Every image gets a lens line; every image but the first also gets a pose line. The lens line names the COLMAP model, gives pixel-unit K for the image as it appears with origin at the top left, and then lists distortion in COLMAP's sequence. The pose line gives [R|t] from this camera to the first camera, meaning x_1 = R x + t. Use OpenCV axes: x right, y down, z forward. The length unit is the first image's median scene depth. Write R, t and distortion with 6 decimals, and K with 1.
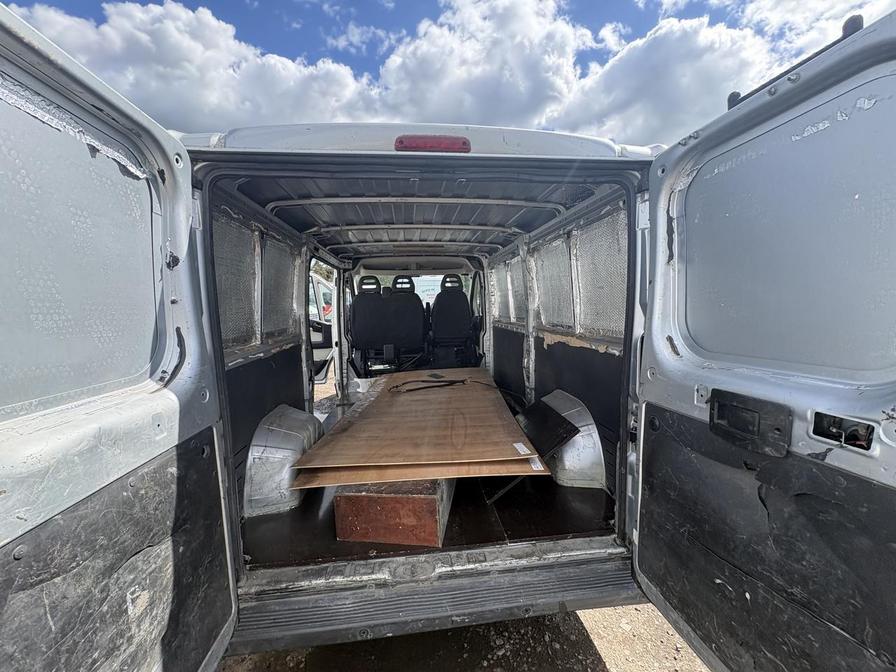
lens RADIAL K [[358.7, 0, 452.4], [0, 358.7, 337.6], [0, 0, 1]] dist [0.002706, 0.000083]
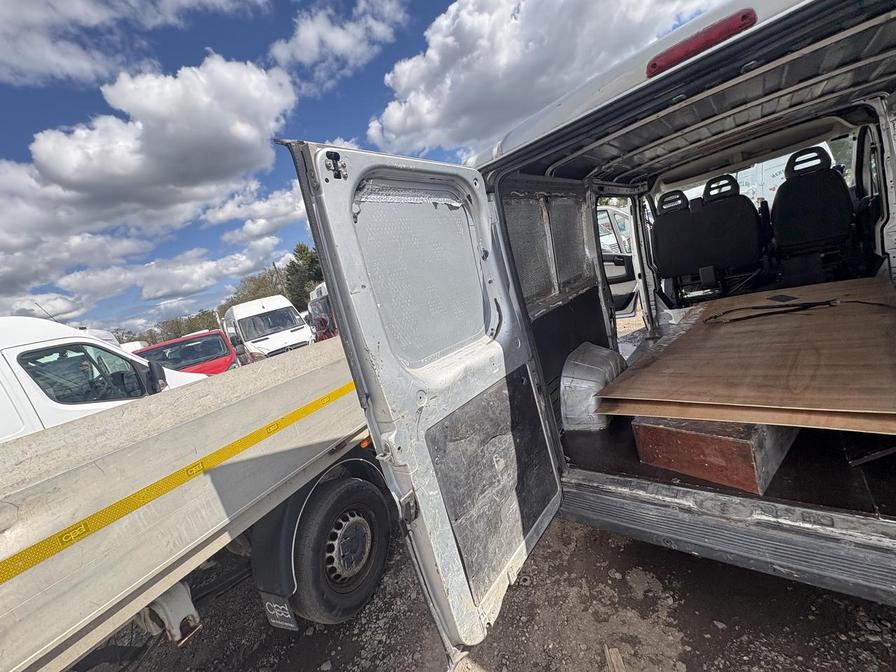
lens RADIAL K [[358.7, 0, 444.1], [0, 358.7, 358.3], [0, 0, 1]] dist [0.002706, 0.000083]
pose [[0.657698, 0.012467, -0.753179, 0.119930], [0.173933, 0.970331, 0.167945, -0.044164], [0.732927, -0.241459, 0.636016, -0.082656]]
